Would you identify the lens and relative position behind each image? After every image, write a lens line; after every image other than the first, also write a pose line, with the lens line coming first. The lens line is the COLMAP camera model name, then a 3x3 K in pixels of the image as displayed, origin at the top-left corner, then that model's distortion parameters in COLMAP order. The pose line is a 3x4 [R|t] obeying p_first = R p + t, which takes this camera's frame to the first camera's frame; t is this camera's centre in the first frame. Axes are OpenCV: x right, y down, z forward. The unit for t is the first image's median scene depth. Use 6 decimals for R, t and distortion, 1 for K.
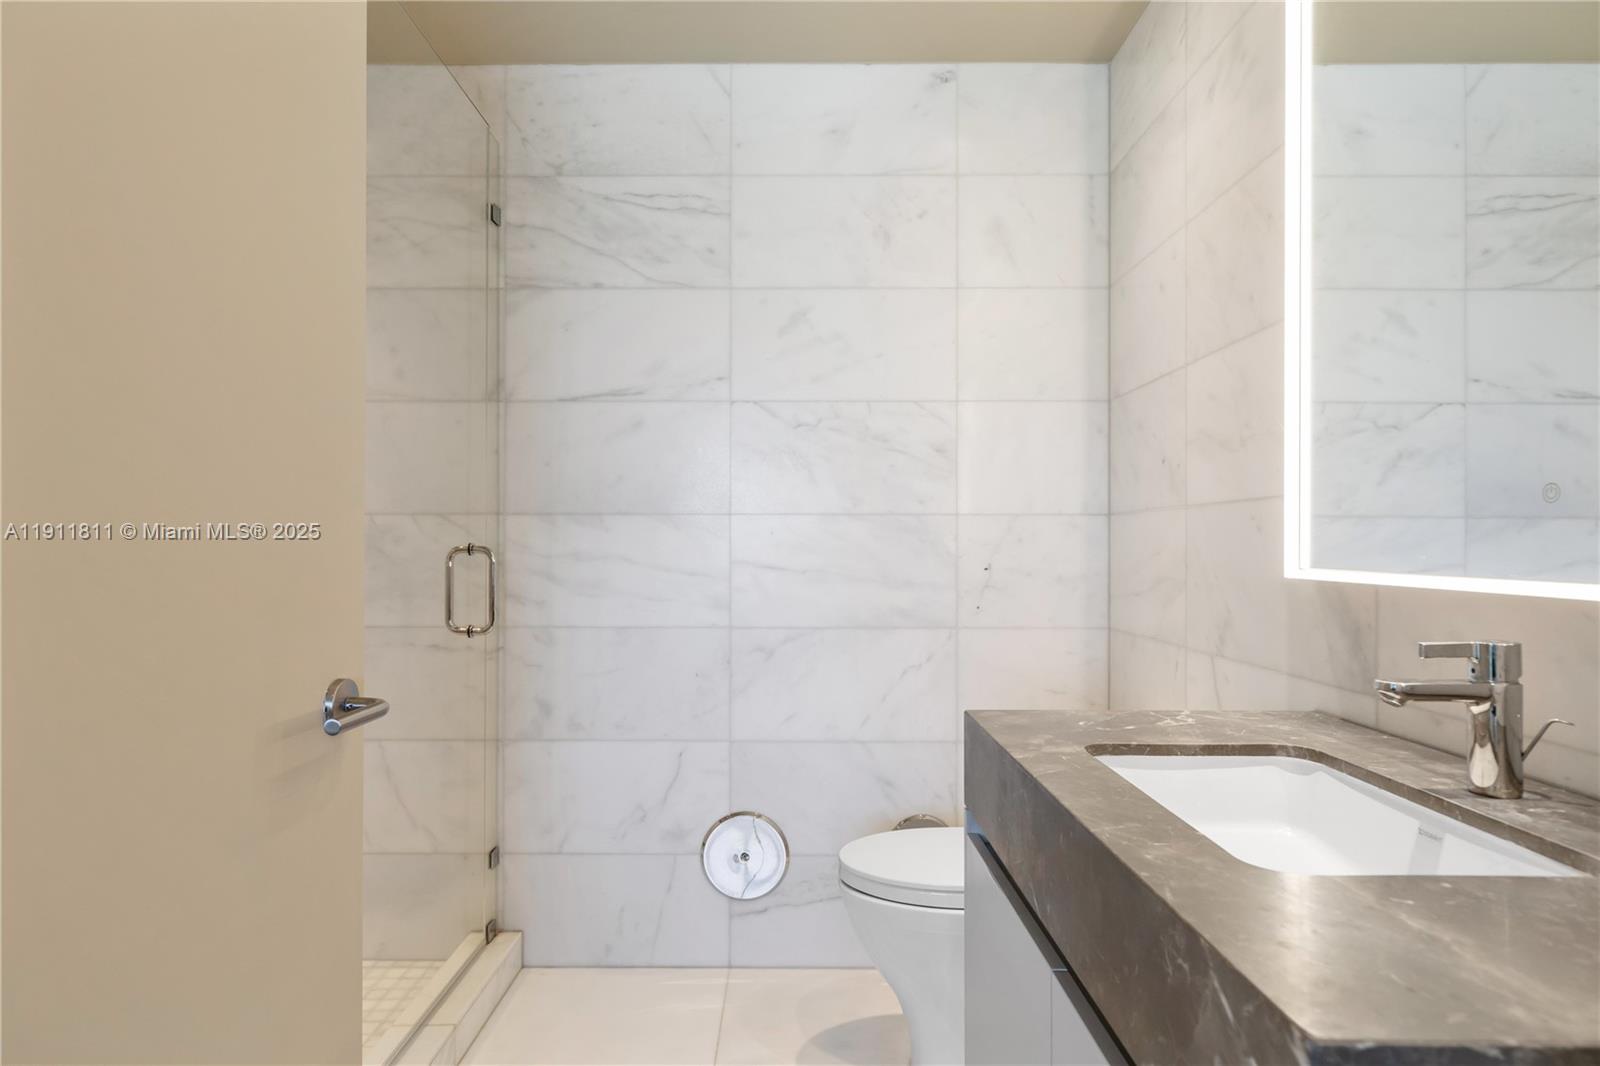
lens RADIAL K [[883.0, 0, 800.0], [0, 883.0, 533.0], [0, 0, 1]] dist [0.002000, -0.000500]
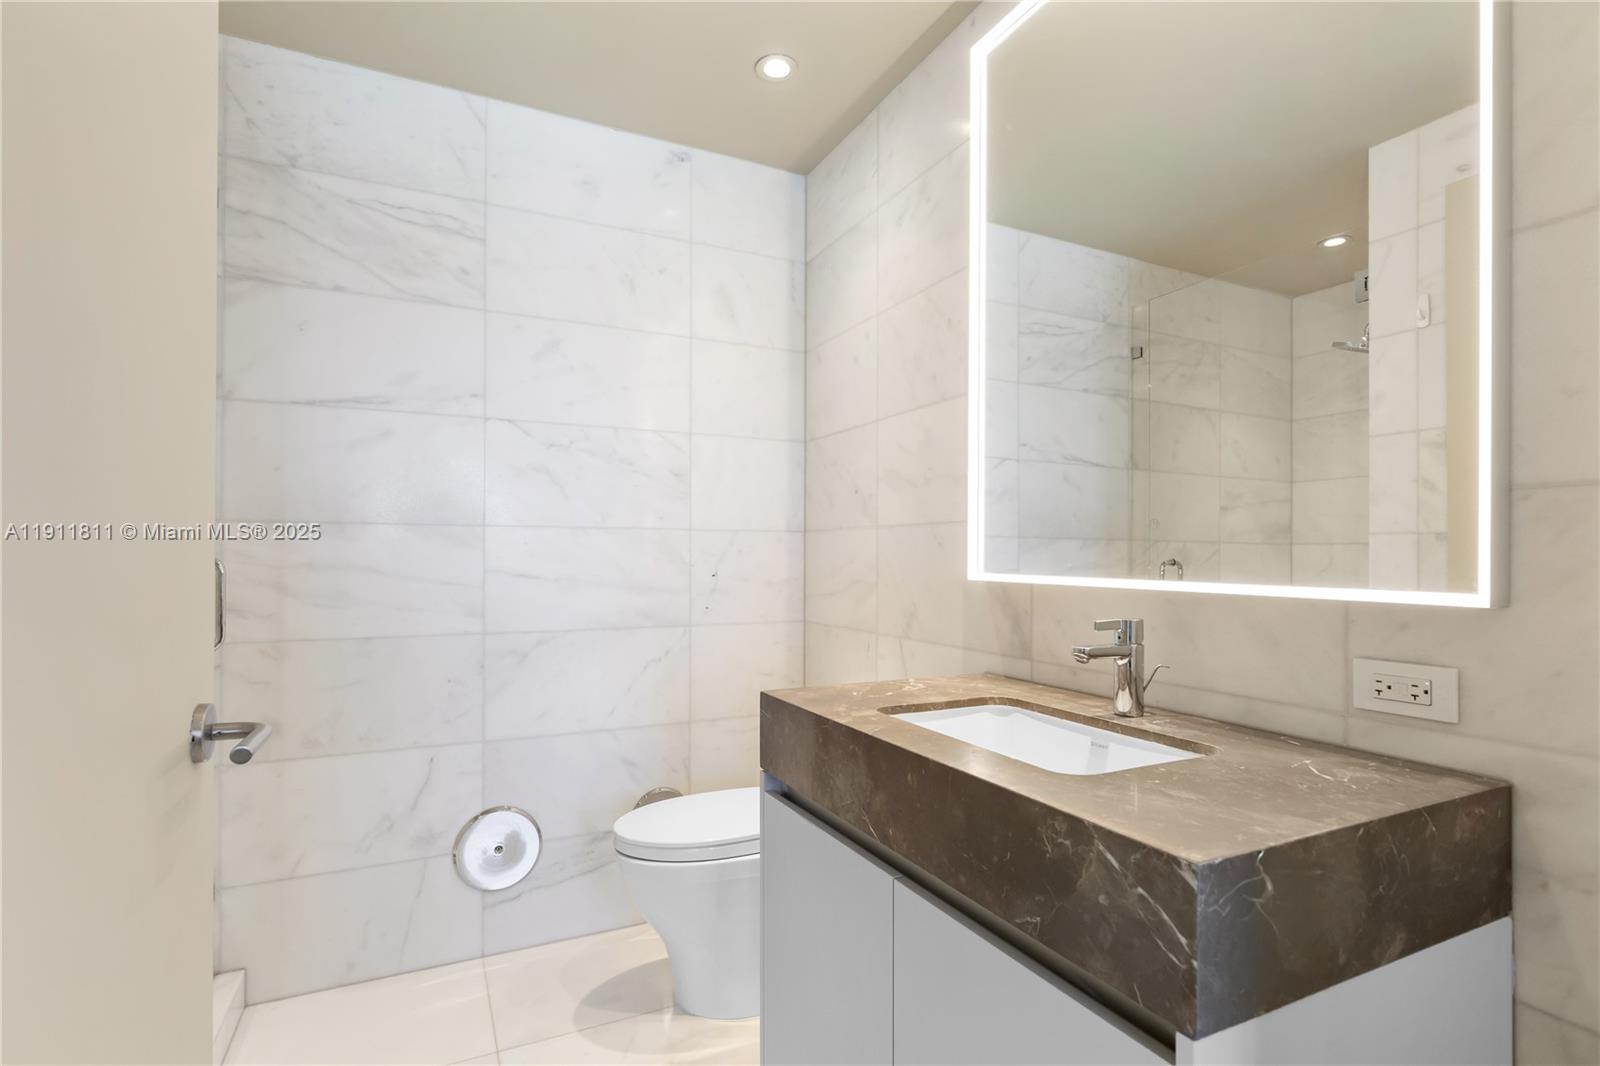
lens RADIAL K [[770.3, 0, 801.9], [0, 770.3, 543.4], [0, 0, 1]] dist [0.002442, -0.006706]
pose [[0.895080, 0.008976, 0.445816, -0.150420], [-0.008864, 0.999958, -0.002337, -0.001357], [-0.445818, -0.001860, 0.895122, 0.011396]]
